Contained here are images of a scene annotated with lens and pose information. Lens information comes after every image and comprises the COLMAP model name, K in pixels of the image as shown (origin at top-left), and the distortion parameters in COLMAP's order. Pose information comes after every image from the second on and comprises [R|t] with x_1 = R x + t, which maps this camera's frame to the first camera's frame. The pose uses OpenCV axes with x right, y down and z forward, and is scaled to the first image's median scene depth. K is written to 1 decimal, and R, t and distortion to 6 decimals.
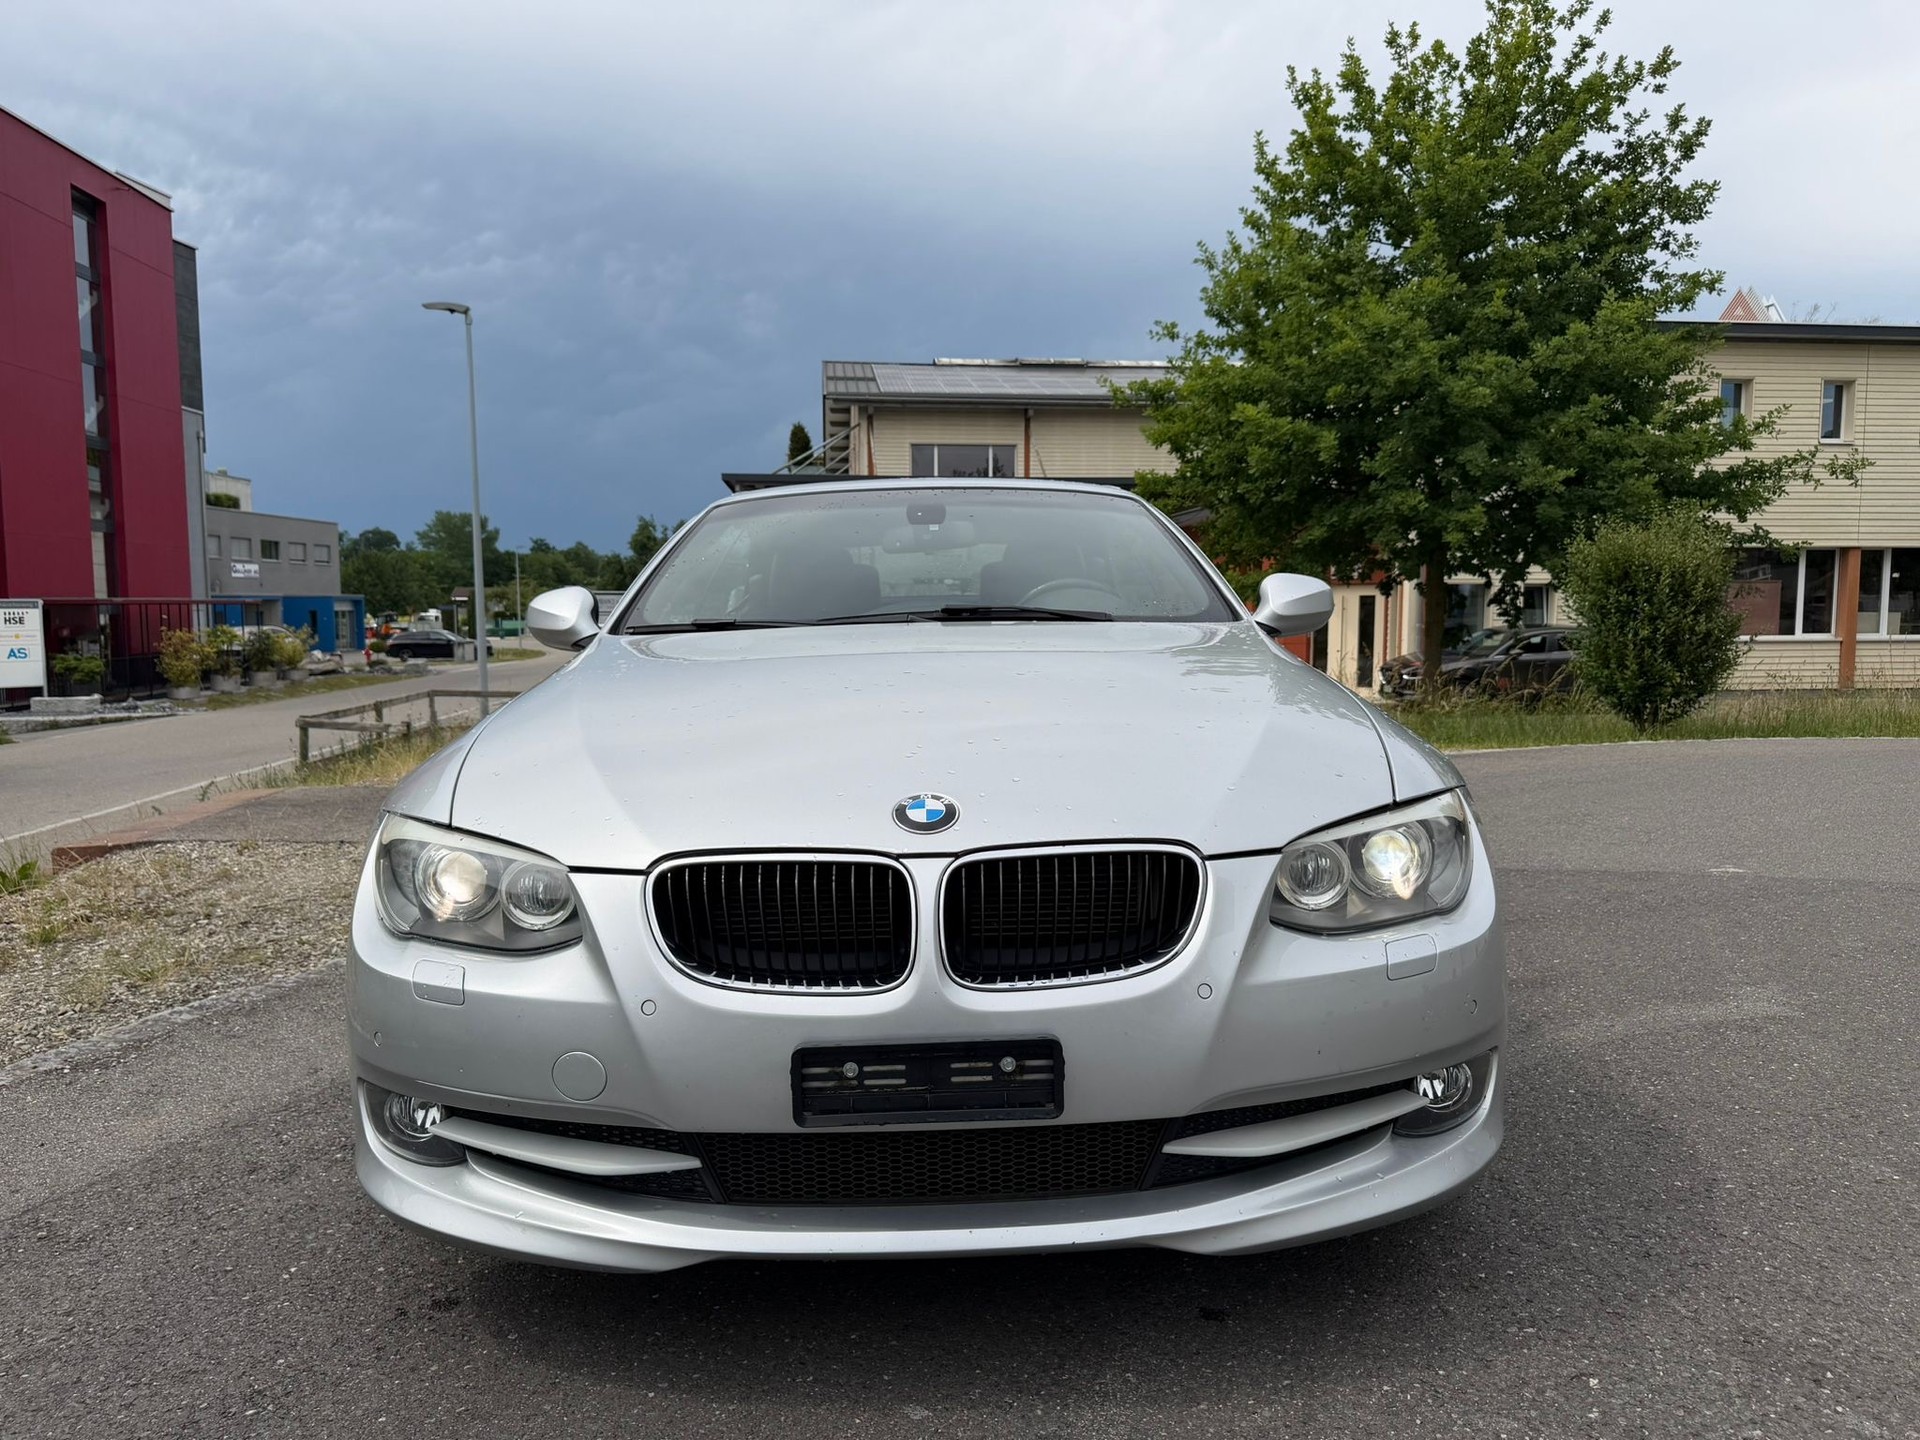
lens RADIAL K [[1391.6, 0, 965.0], [0, 1391.6, 726.9], [0, 0, 1]] dist [0.007966, -0.009883]
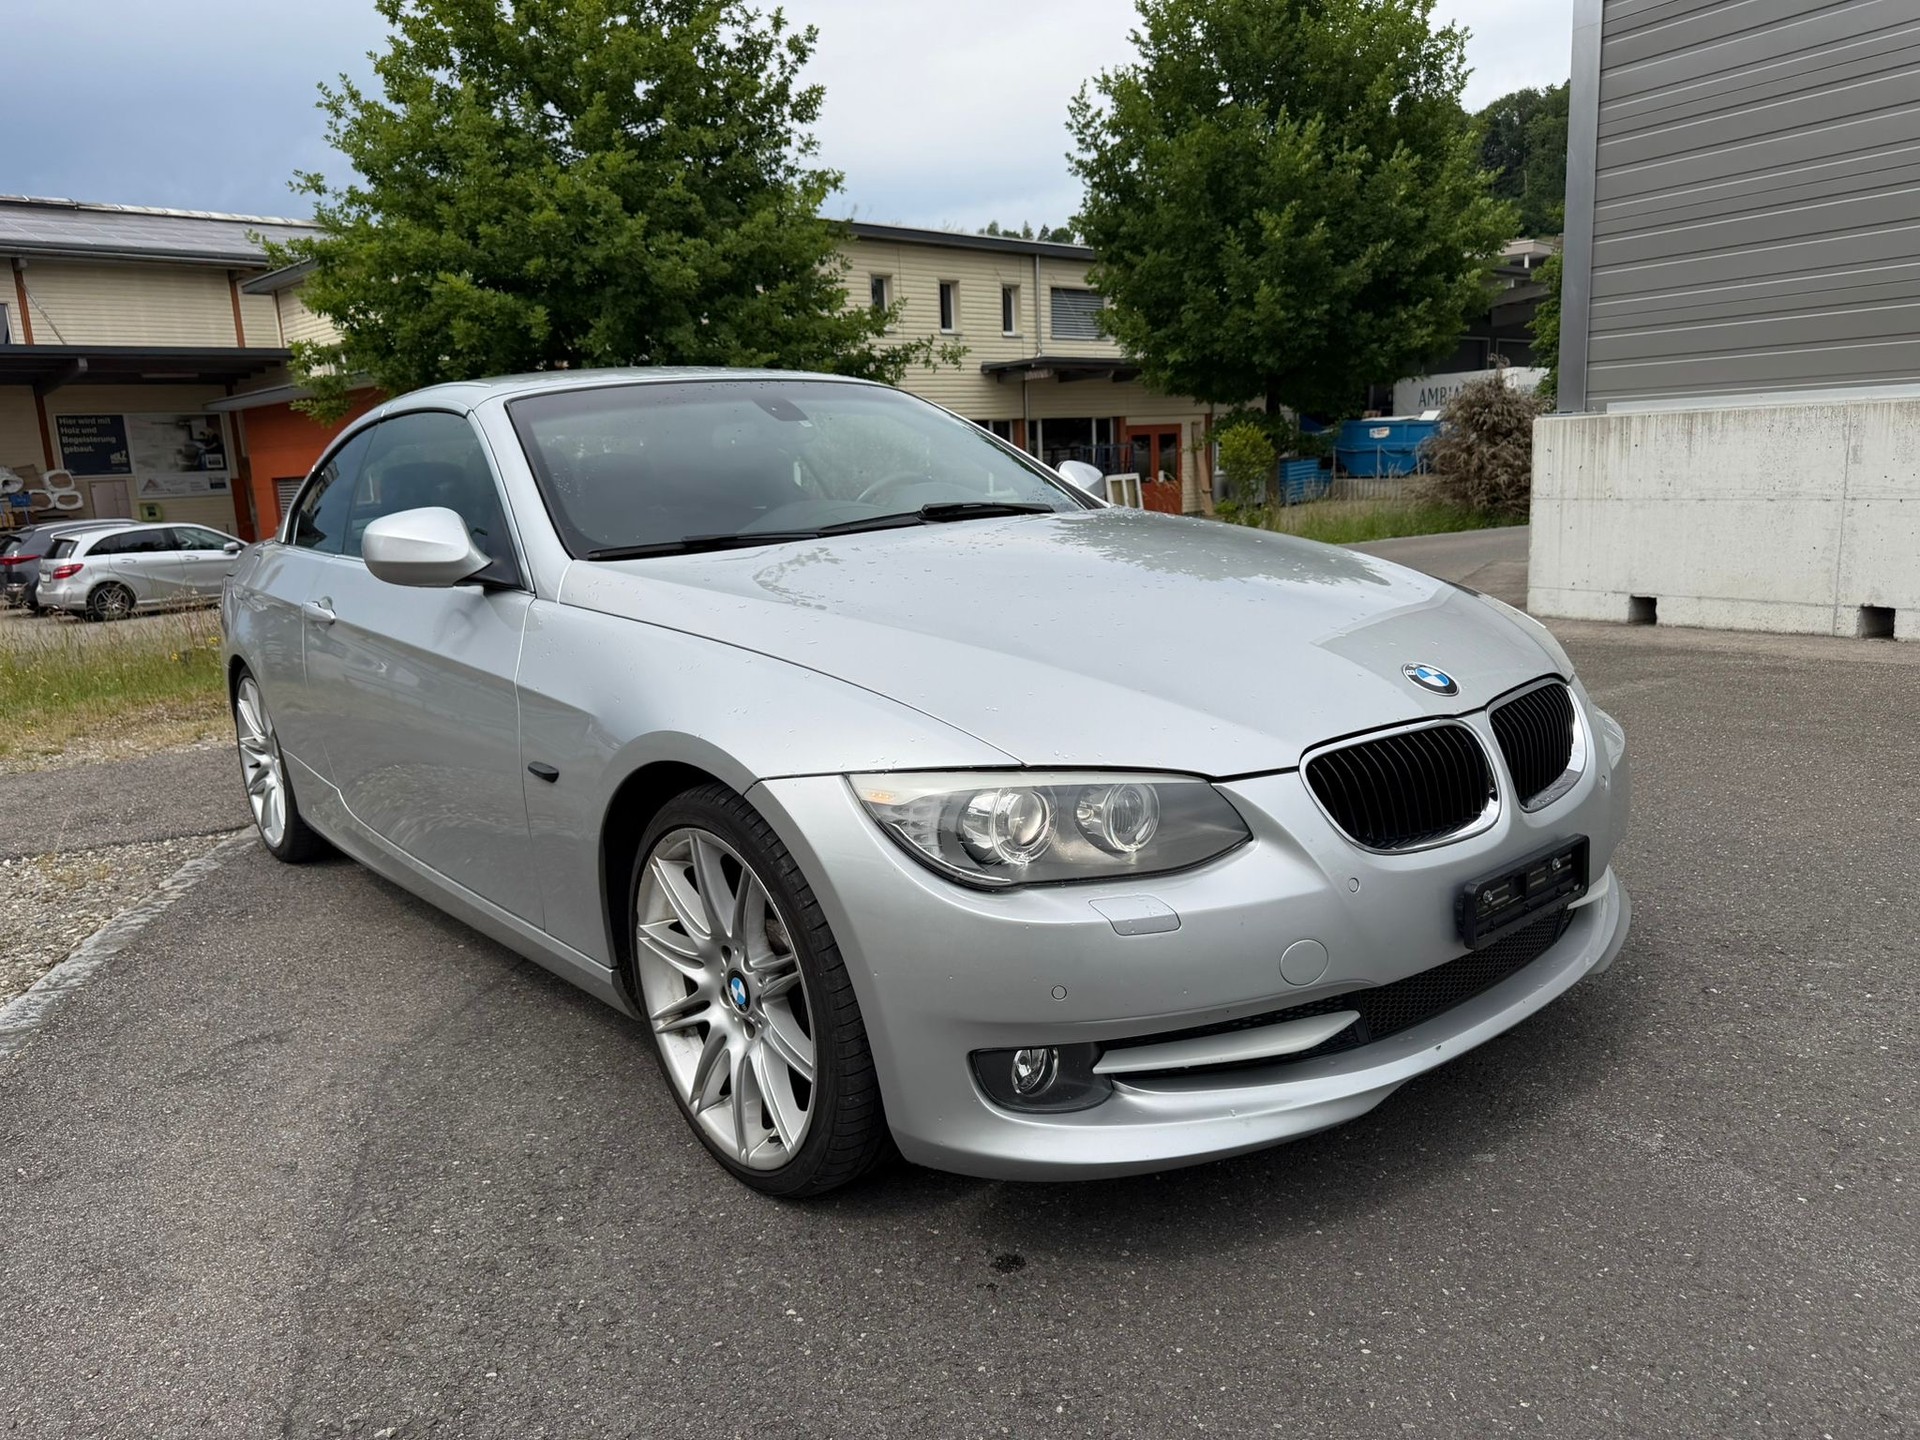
lens RADIAL K [[1444.3, 0, 918.7], [0, 1444.3, 714.7], [0, 0, 1]] dist [-0.008527, -0.007241]
pose [[0.794879, -0.131421, 0.592365, -0.383652], [0.089332, 0.990971, 0.099983, -0.024270], [-0.600156, -0.026557, 0.799442, 0.100770]]
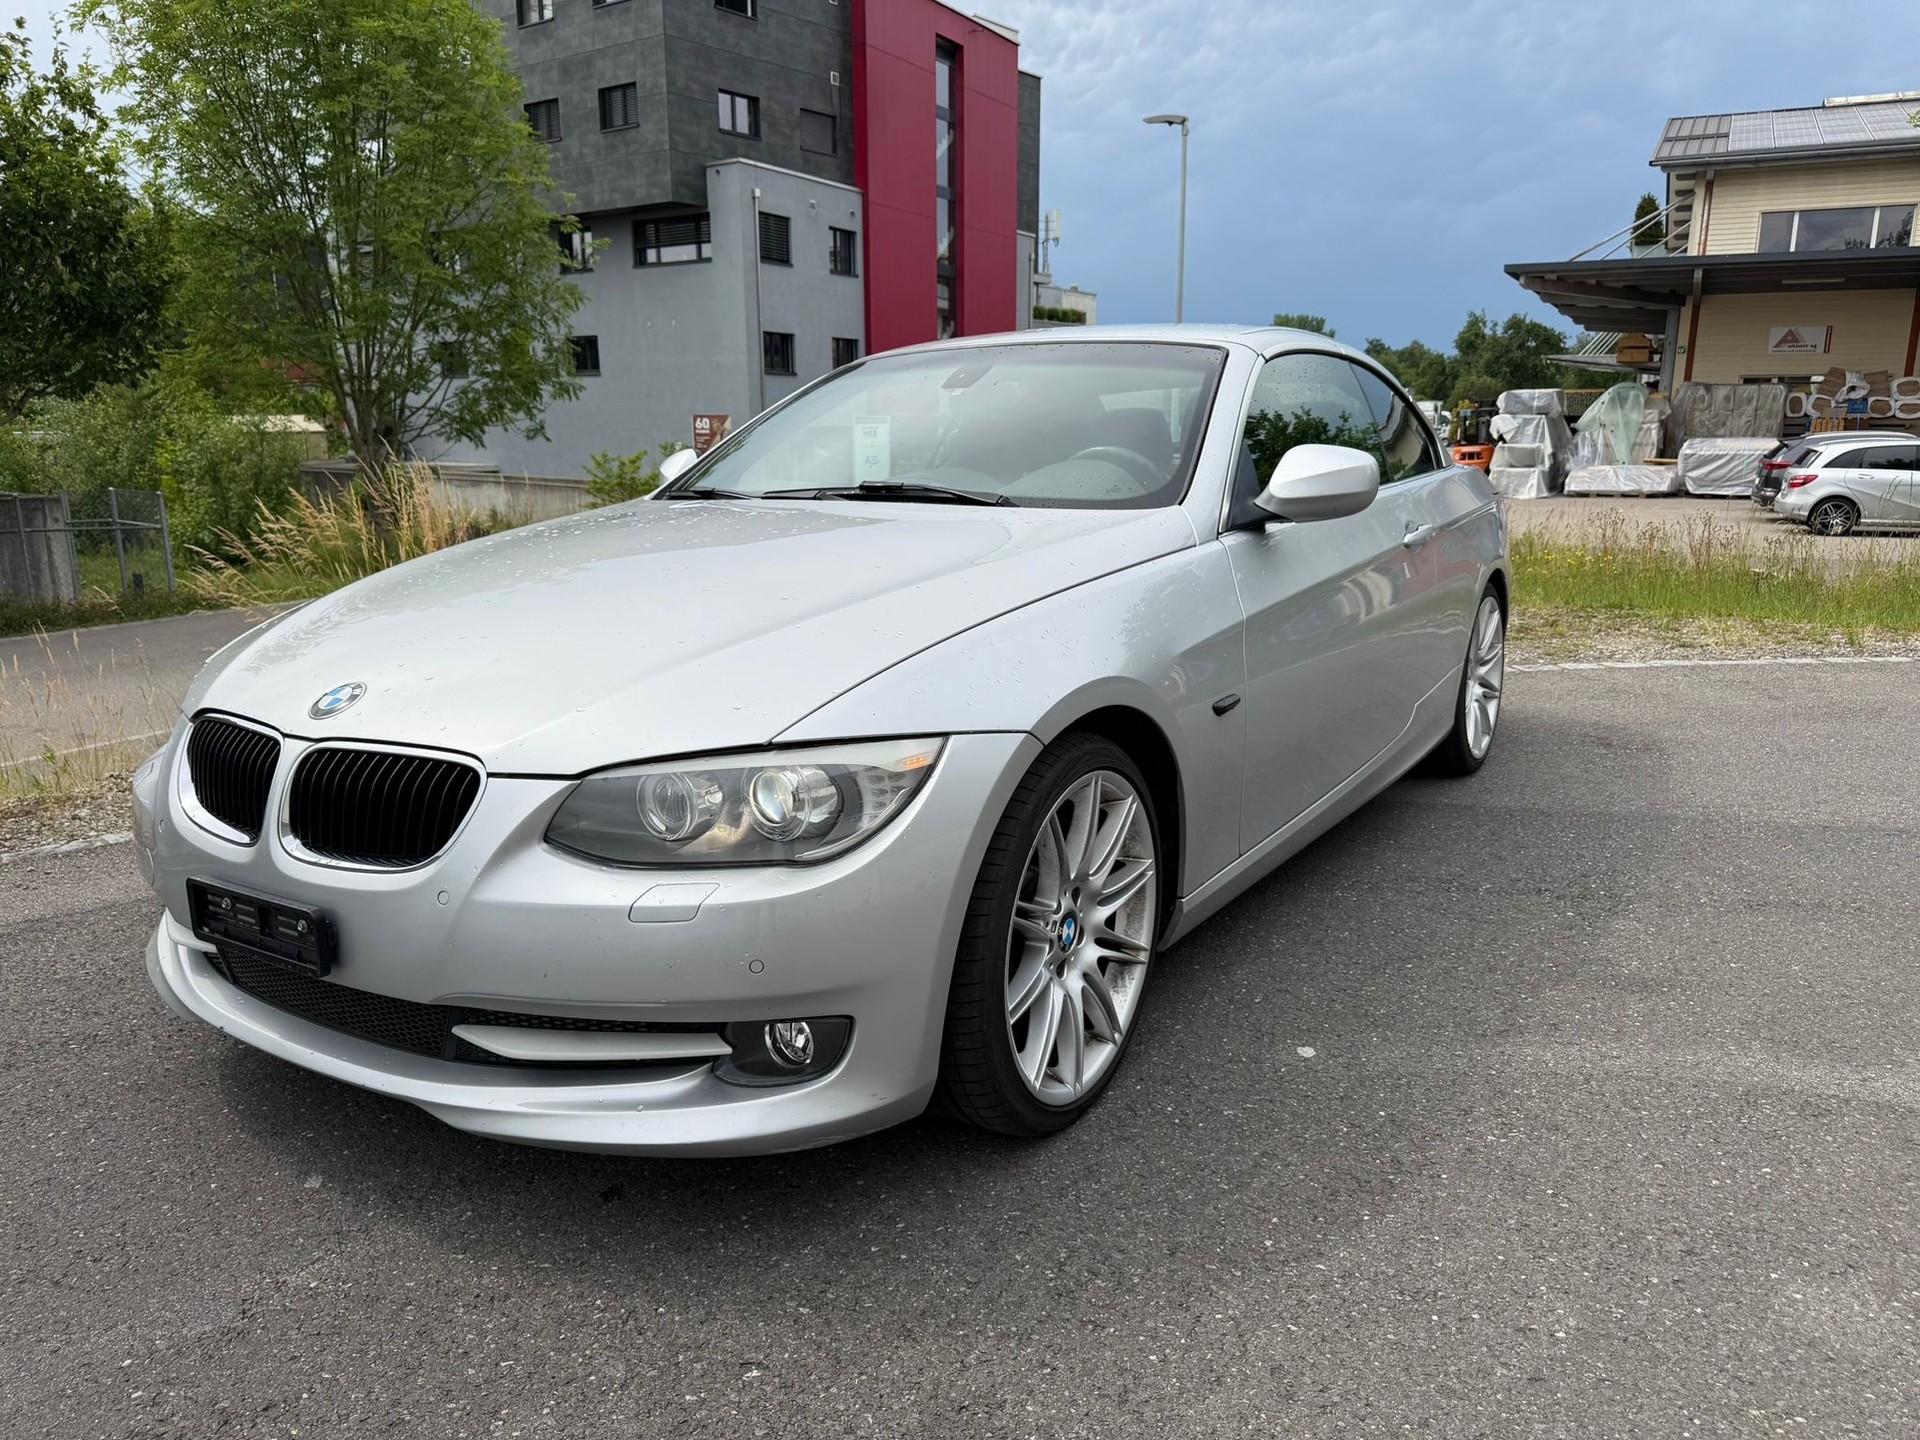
lens RADIAL K [[1389.2, 0, 959.3], [0, 1389.2, 726.8], [0, 0, 1]] dist [0.005614, -0.008470]
pose [[0.824396, 0.126520, -0.551691, 0.362205], [-0.047618, 0.986745, 0.155135, -0.041759], [0.564006, -0.101623, 0.819494, 0.121597]]
